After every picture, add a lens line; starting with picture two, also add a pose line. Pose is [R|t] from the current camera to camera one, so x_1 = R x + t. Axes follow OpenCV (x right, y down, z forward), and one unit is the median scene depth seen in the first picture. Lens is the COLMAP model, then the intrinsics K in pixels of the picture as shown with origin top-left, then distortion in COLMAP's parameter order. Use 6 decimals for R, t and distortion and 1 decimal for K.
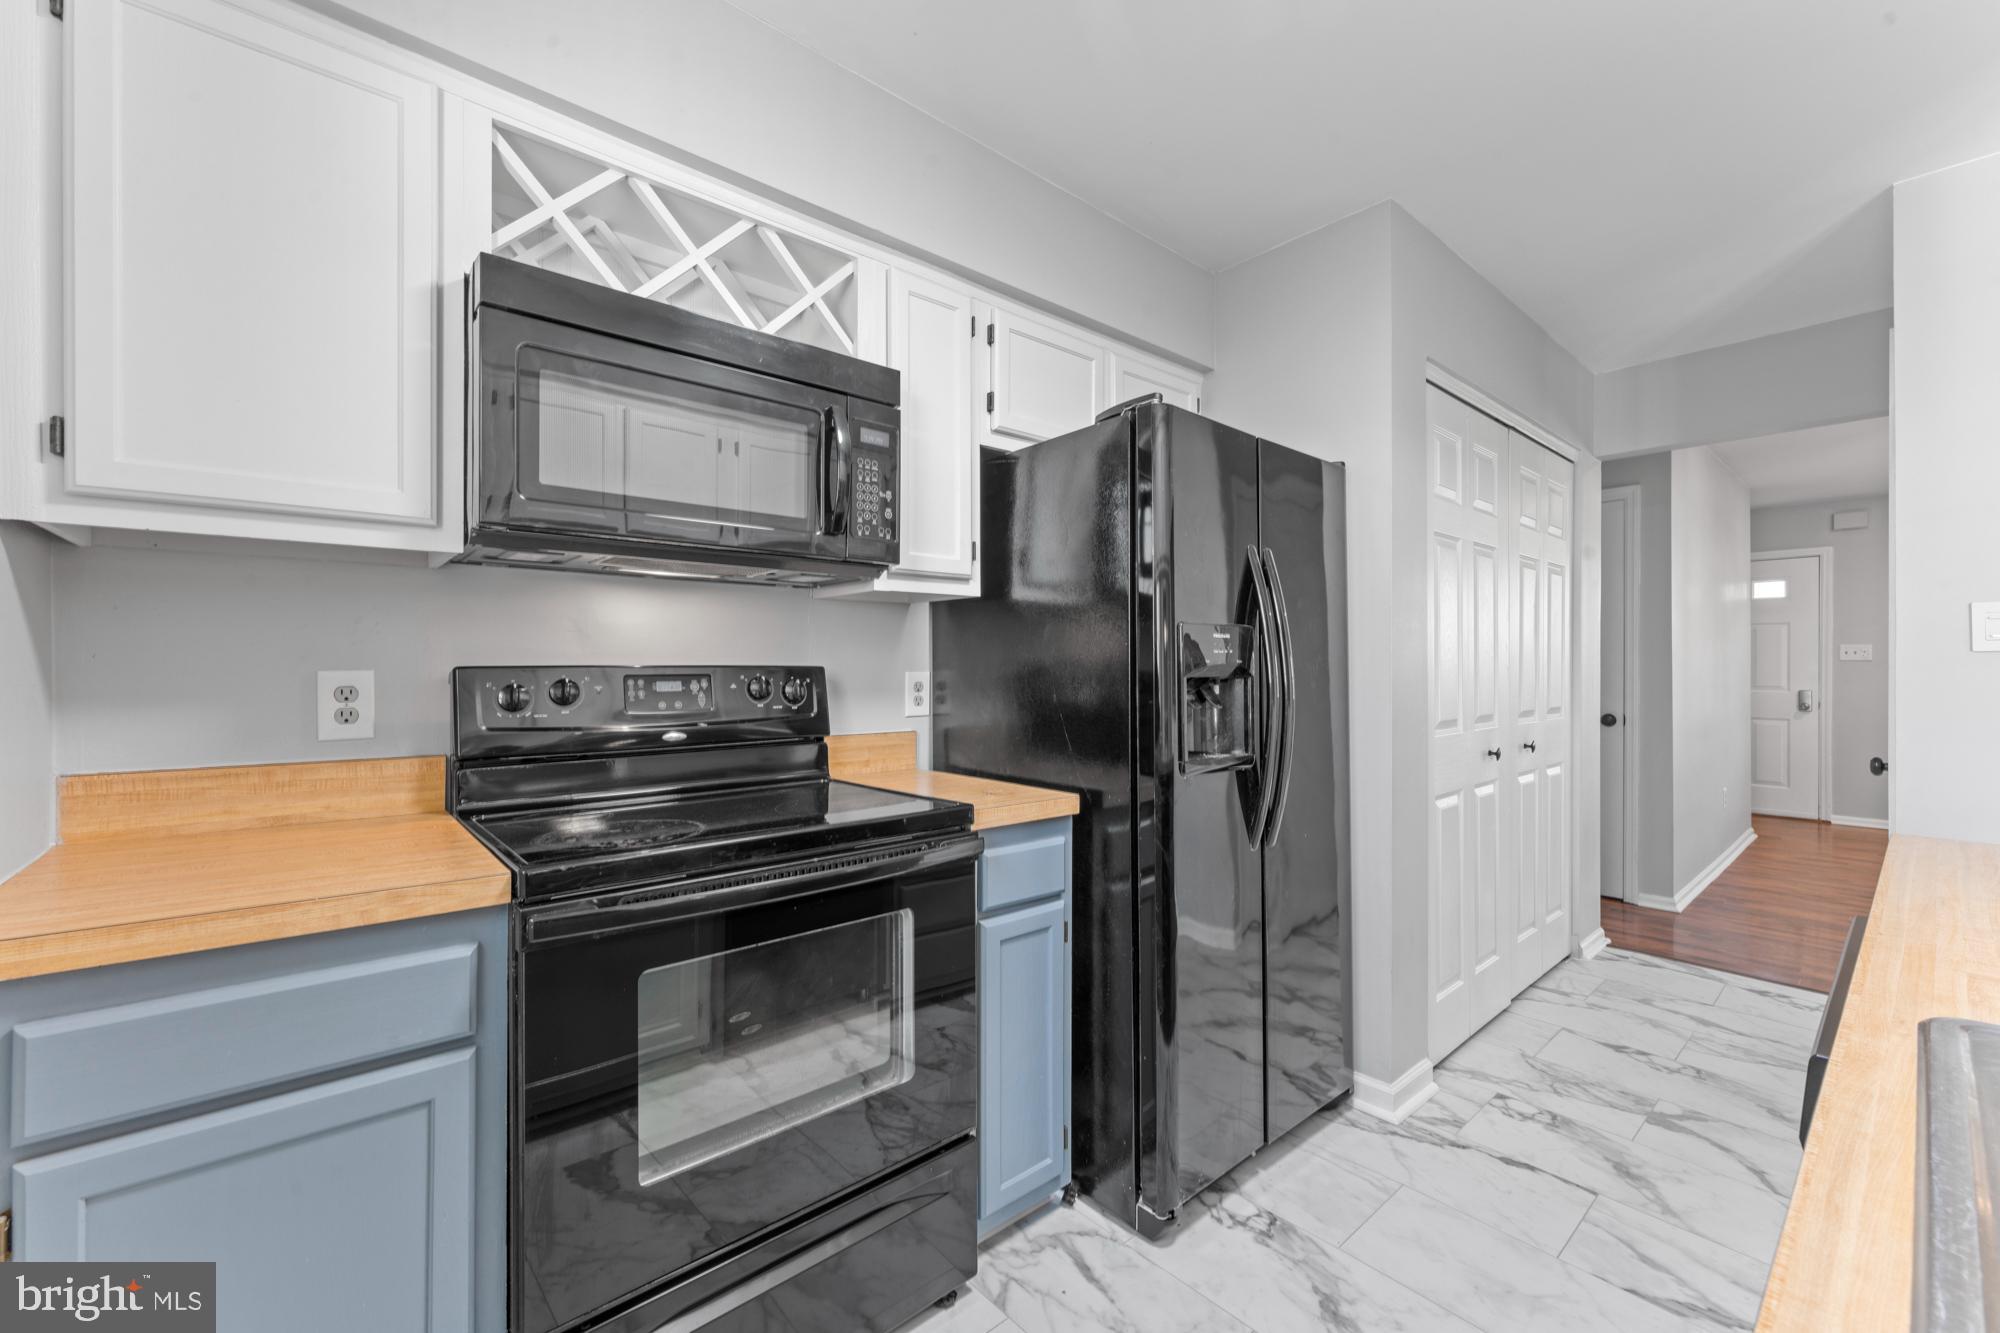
lens RADIAL K [[803.4, 0, 1007.6], [0, 803.4, 664.7], [0, 0, 1]] dist [0.001343, -0.000533]
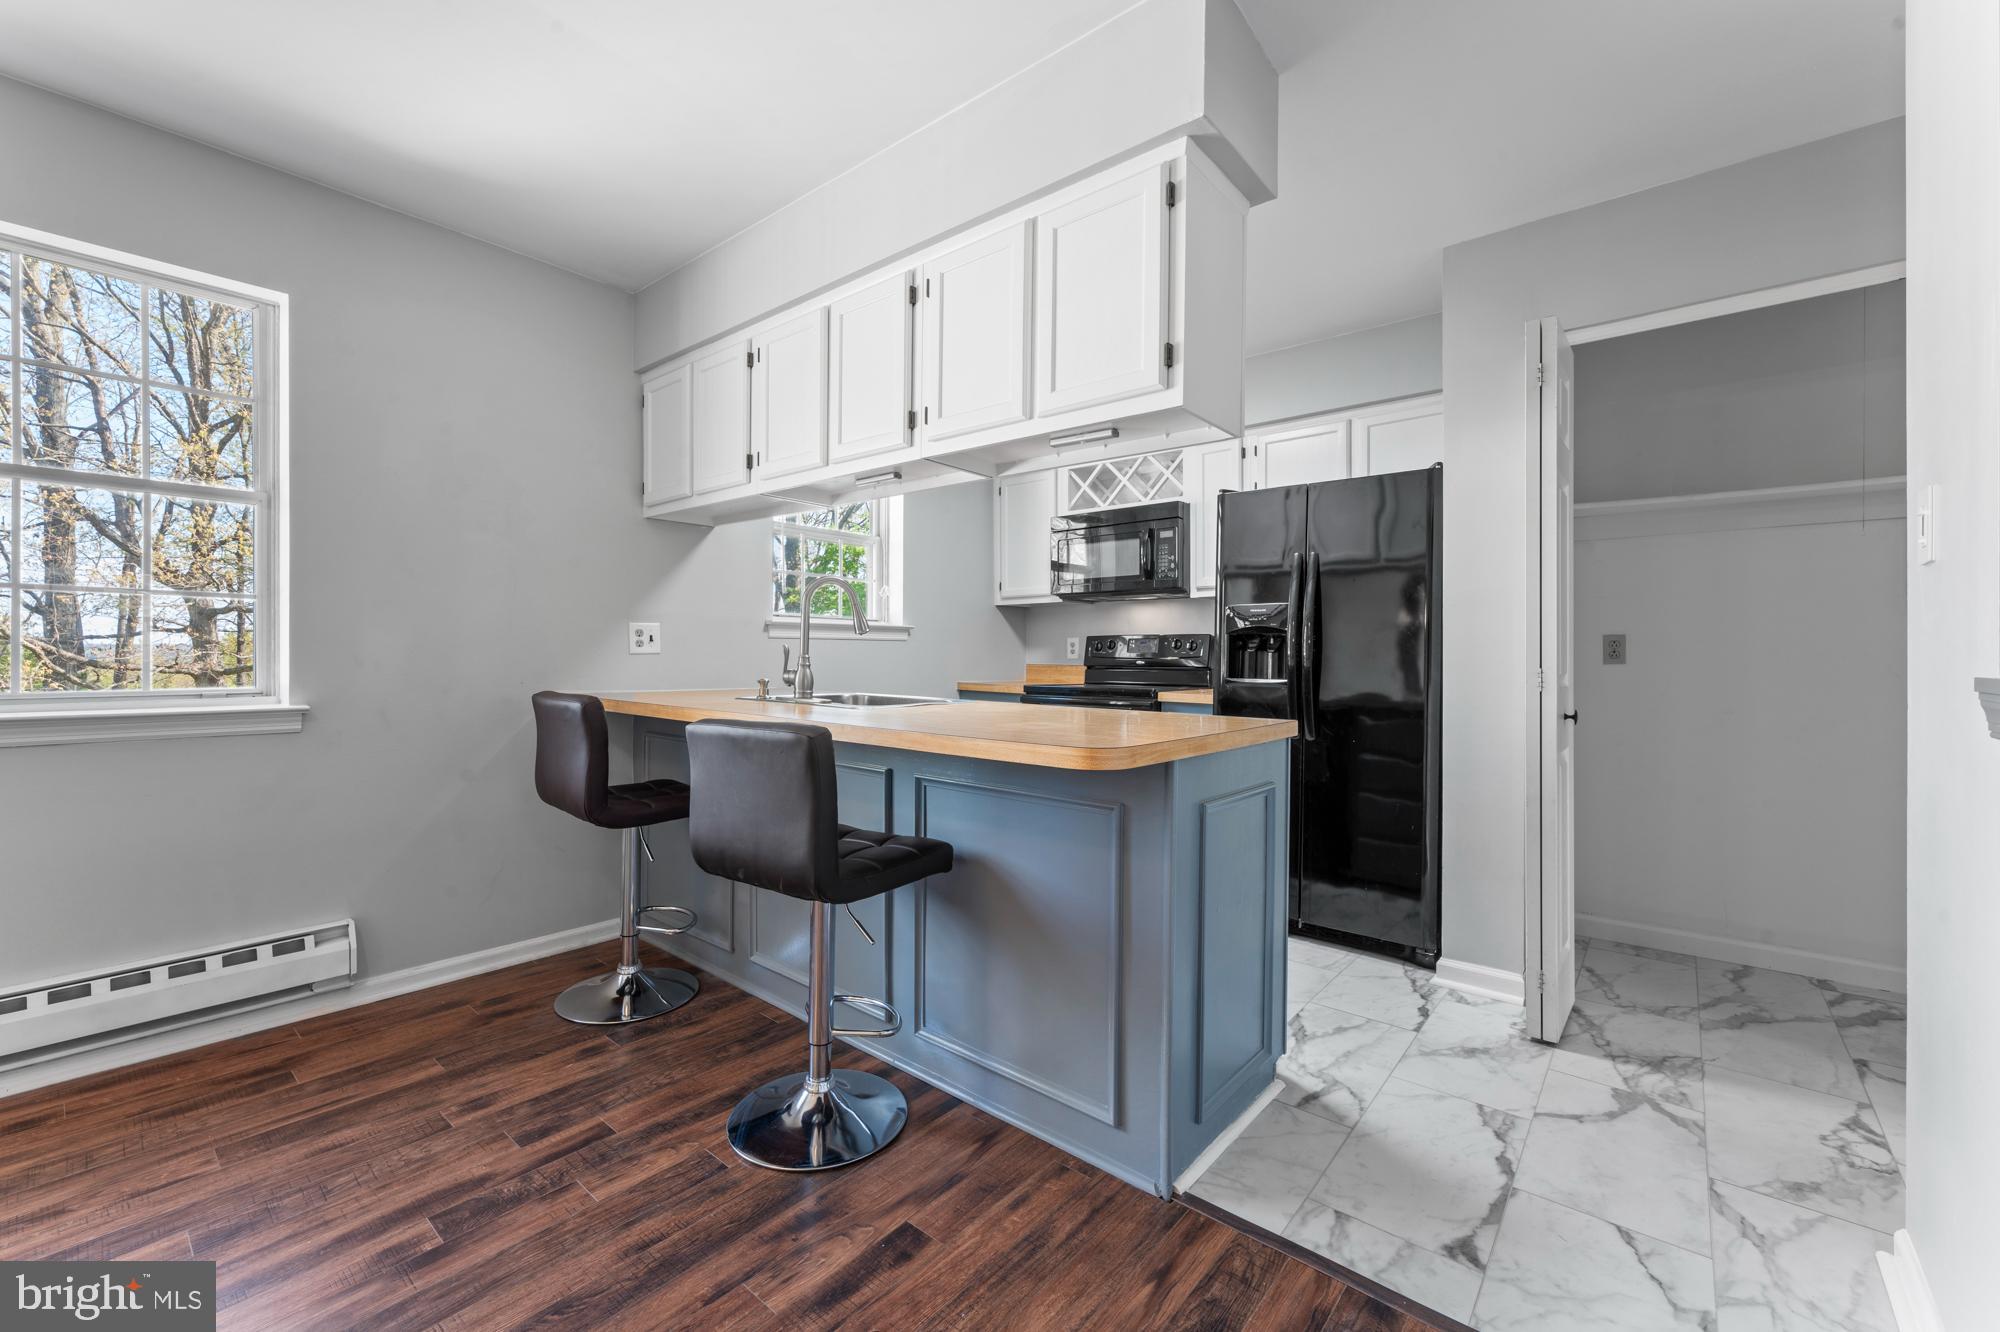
lens RADIAL K [[803.4, 0, 1008.5], [0, 803.4, 662.4], [0, 0, 1]] dist [0.001343, -0.000533]
pose [[0.167669, 0.006789, -0.985820, 1.509811], [-0.002982, 0.999975, 0.006380, 0.054959], [0.985839, 0.001870, 0.167685, 0.121408]]
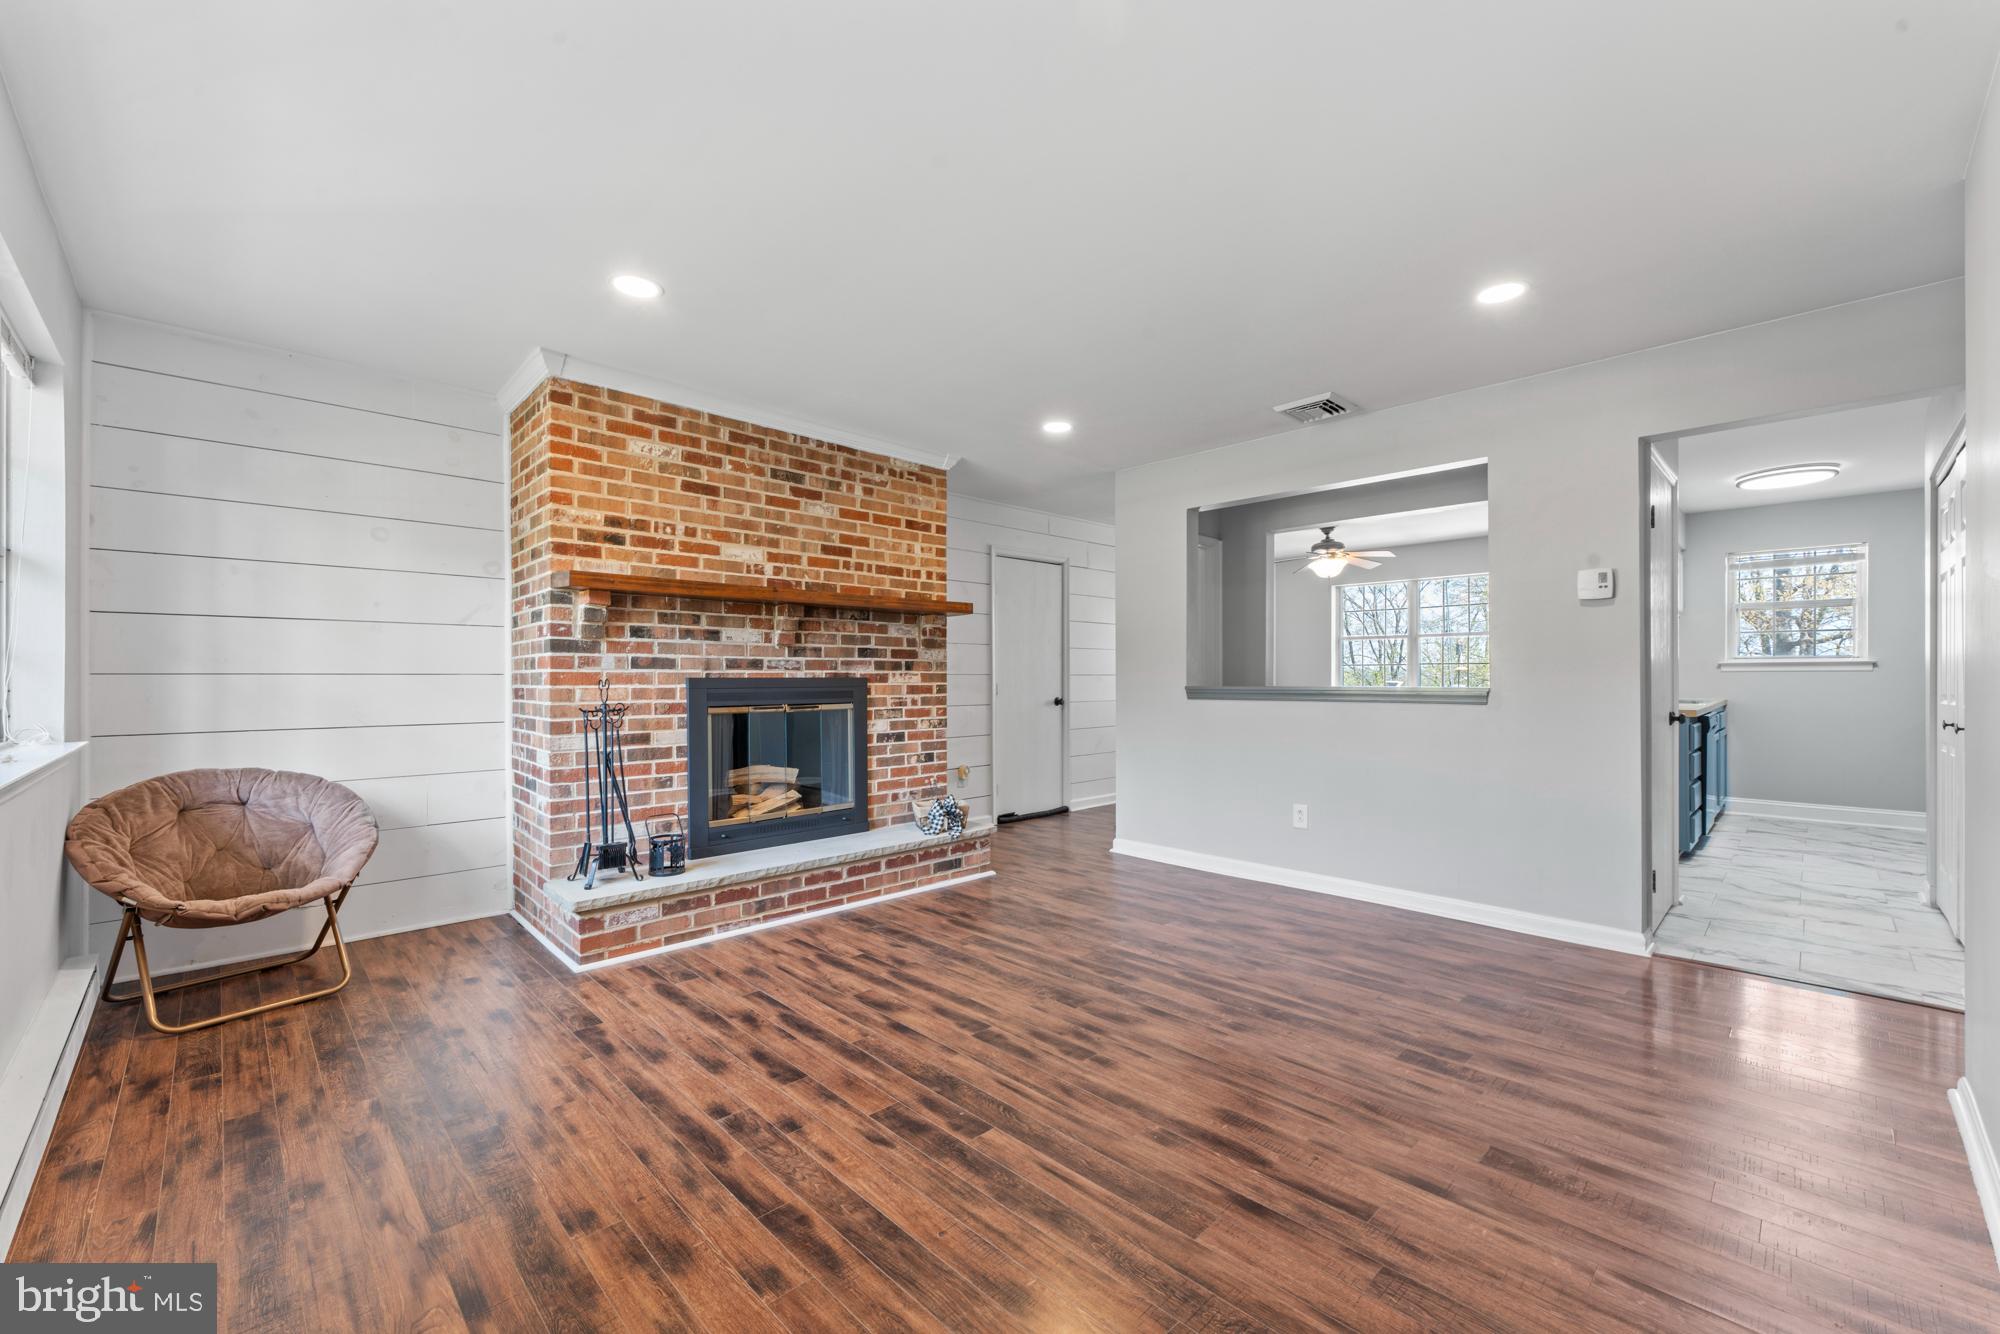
lens RADIAL K [[803.4, 0, 1008.5], [0, 803.4, 675.3], [0, 0, 1]] dist [0.001343, -0.000533]
pose [[-0.997660, 0.001616, -0.068348, 2.621551], [0.001907, 0.999989, -0.004202, 0.040619], [0.068341, -0.004323, -0.997653, 2.607712]]
